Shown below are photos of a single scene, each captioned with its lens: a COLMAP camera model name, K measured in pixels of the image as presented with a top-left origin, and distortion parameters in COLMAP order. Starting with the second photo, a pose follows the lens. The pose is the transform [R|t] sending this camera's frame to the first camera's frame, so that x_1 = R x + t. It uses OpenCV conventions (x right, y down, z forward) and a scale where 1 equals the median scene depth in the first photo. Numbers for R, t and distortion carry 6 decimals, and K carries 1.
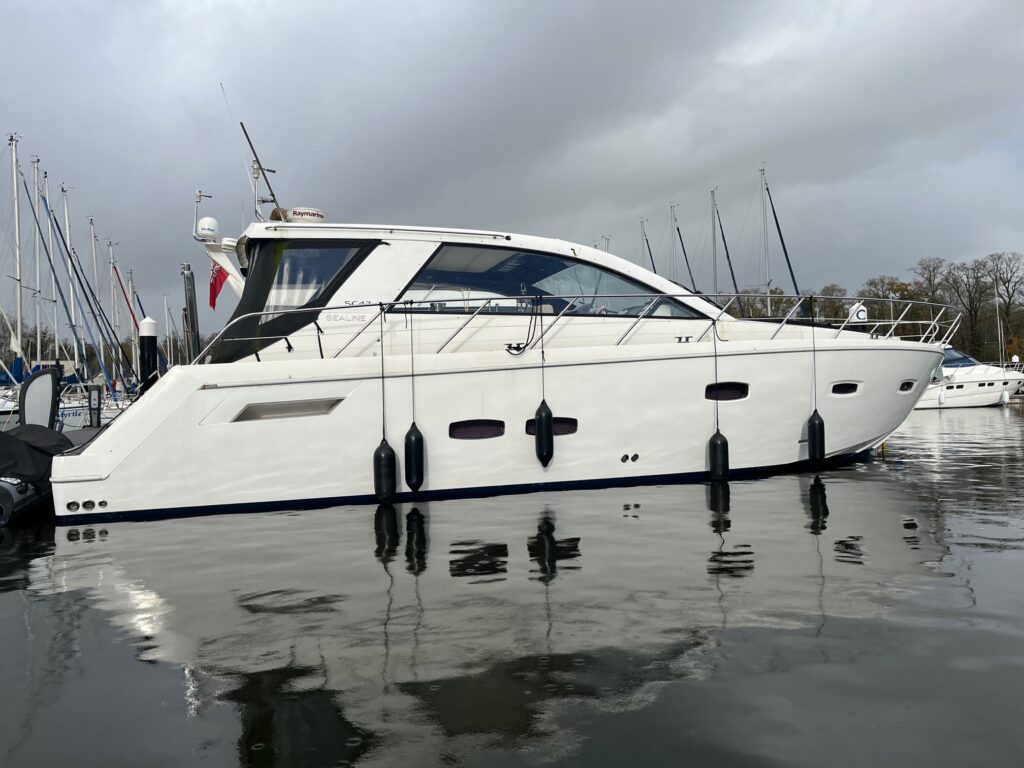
lens RADIAL K [[766.8, 0, 512.0], [0, 766.8, 384.0], [0, 0, 1]] dist [0.045329, -0.001105]
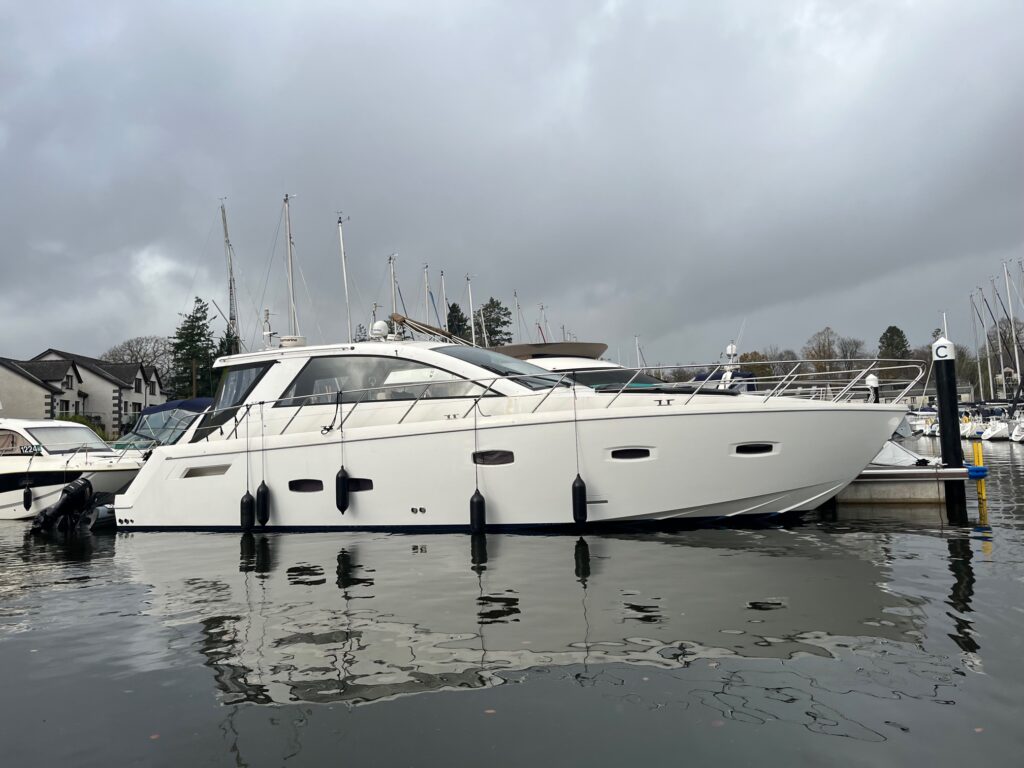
lens RADIAL K [[766.8, 0, 512.0], [0, 766.8, 384.0], [0, 0, 1]] dist [0.045329, -0.001105]
pose [[0.774872, -0.051125, -0.630047, 1.087177], [0.026208, 0.998465, -0.048789, -0.047873], [0.631574, 0.021293, 0.775023, 0.096639]]
